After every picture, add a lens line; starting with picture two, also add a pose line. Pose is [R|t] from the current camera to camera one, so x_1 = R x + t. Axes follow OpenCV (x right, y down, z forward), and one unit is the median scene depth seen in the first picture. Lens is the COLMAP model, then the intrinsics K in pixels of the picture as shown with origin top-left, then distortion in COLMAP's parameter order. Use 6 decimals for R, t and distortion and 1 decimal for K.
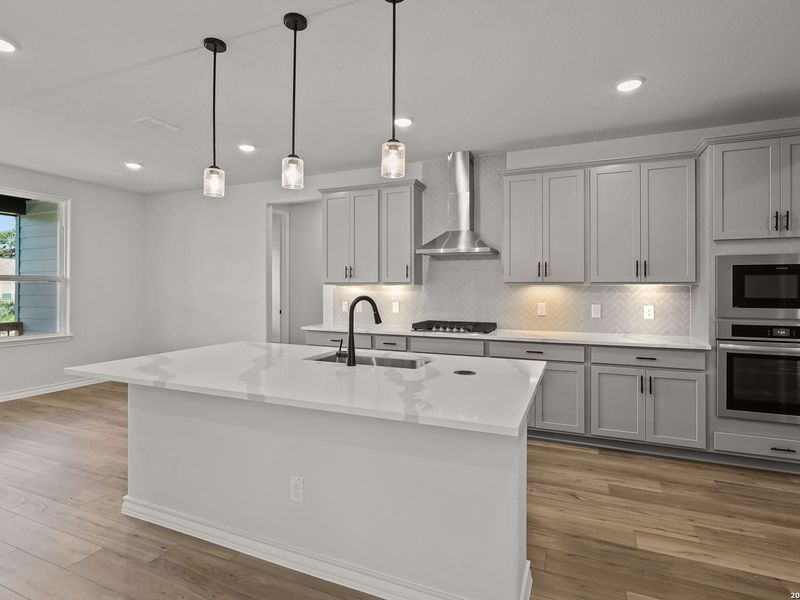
lens RADIAL K [[419.9, 0, 400.3], [0, 419.9, 297.7], [0, 0, 1]] dist [-0.003547, 0.001344]
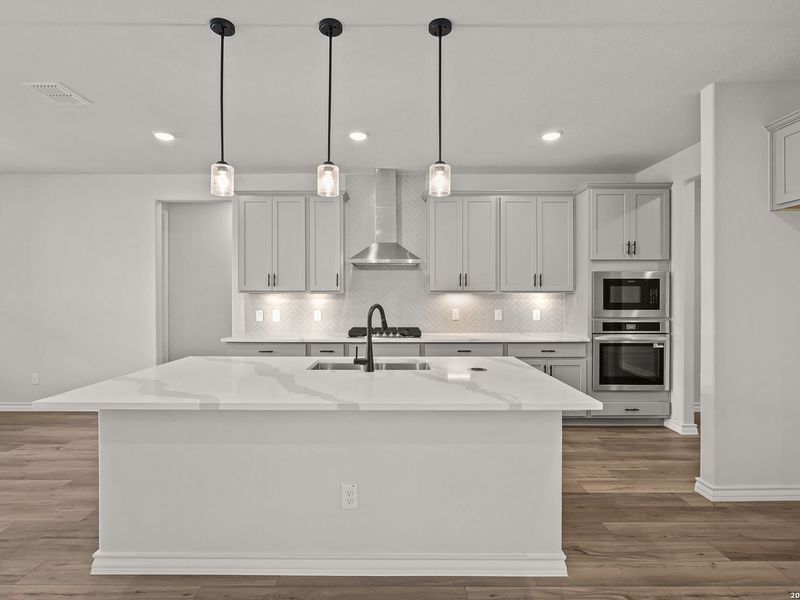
lens RADIAL K [[408.9, 0, 399.5], [0, 408.9, 309.4], [0, 0, 1]] dist [-0.000163, -0.000803]
pose [[0.921320, -0.015602, 0.388492, -0.323699], [0.011628, 0.999853, 0.012579, -0.002652], [-0.388631, -0.007072, 0.921366, 0.031461]]
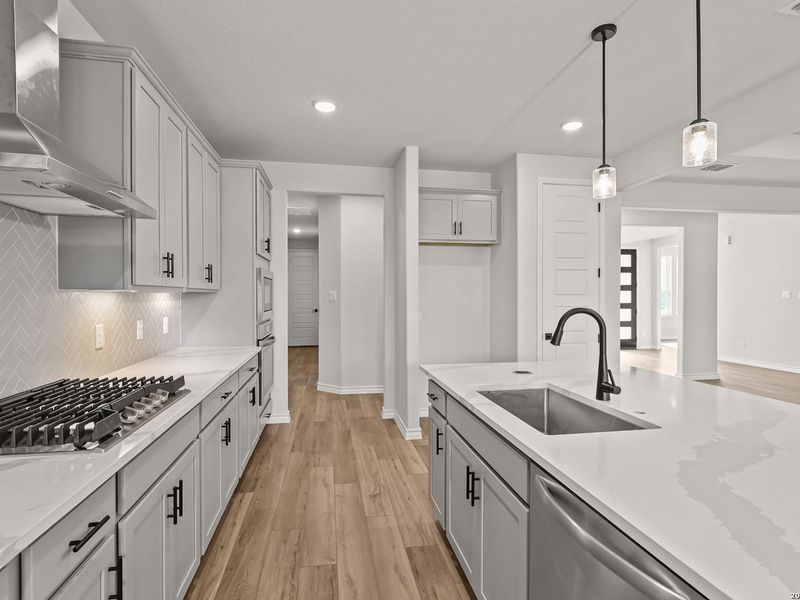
lens RADIAL K [[419.9, 0, 400.3], [0, 419.9, 297.7], [0, 0, 1]] dist [-0.003547, 0.001344]
pose [[-0.545188, -0.012239, 0.838225, -0.427986], [0.008104, 0.999770, 0.019869, -0.039869], [-0.838275, 0.017625, -0.544963, 1.294704]]
